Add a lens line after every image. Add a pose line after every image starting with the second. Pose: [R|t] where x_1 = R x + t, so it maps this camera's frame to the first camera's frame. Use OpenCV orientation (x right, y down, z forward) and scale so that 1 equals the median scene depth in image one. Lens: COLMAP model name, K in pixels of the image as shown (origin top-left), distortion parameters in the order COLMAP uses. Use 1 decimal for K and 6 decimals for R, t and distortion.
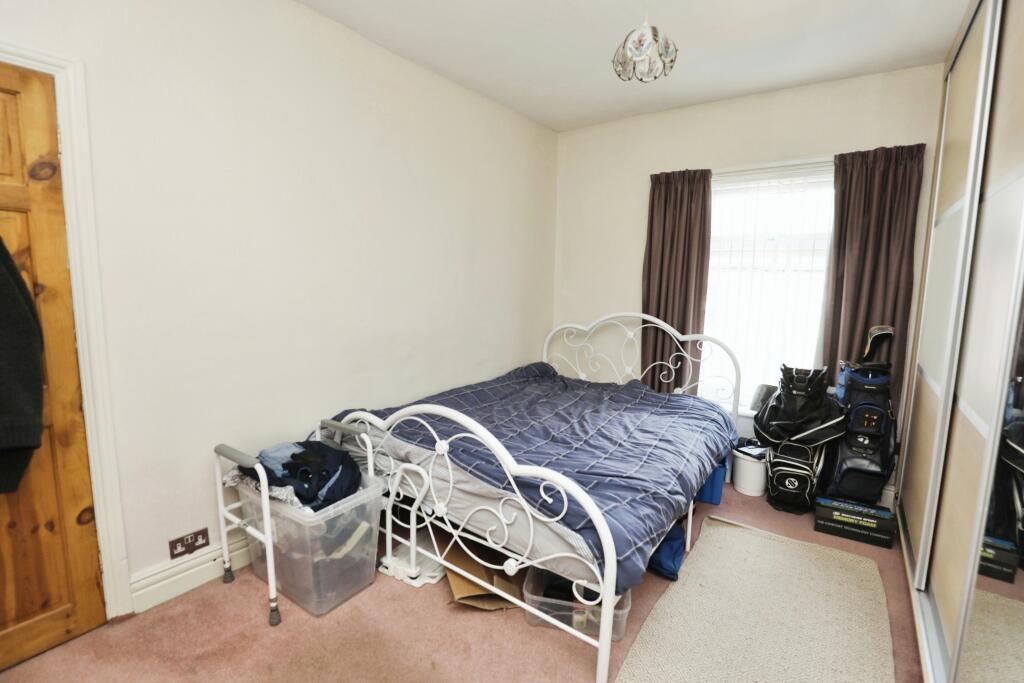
lens RADIAL K [[462.8, 0, 510.3], [0, 462.8, 378.3], [0, 0, 1]] dist [-0.035329, -0.000028]
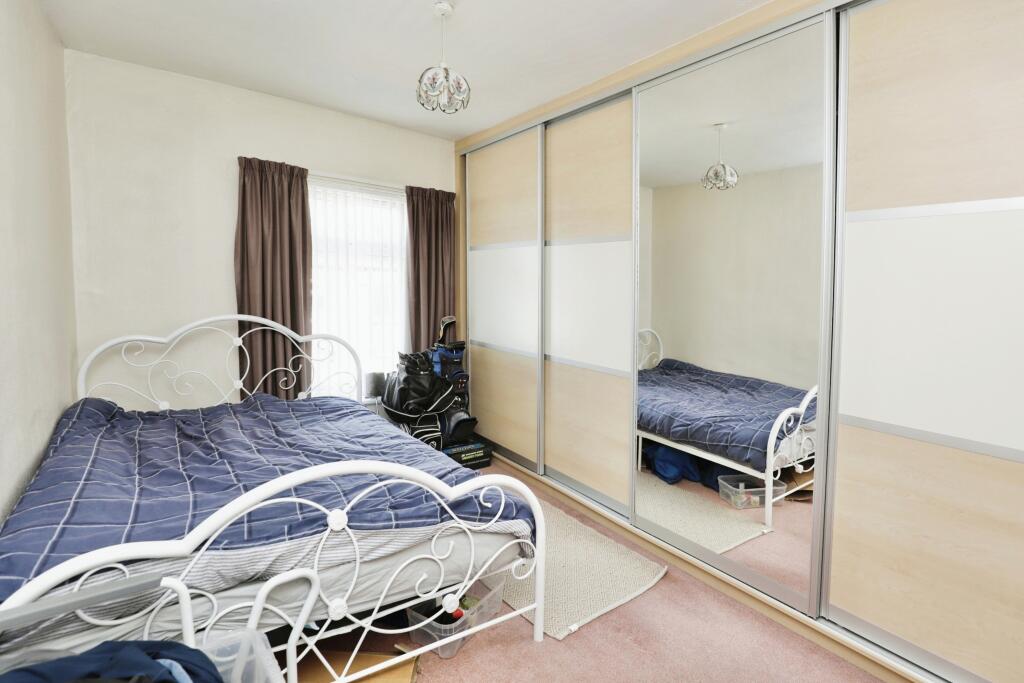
lens RADIAL K [[483.2, 0, 512.0], [0, 483.2, 341.5], [0, 0, 1]] dist [-0.038949, 0.000288]
pose [[0.301548, -0.097717, 0.948430, -0.624397], [0.151484, 0.987009, 0.053529, -0.101169], [-0.941340, 0.127531, 0.312433, 0.410688]]
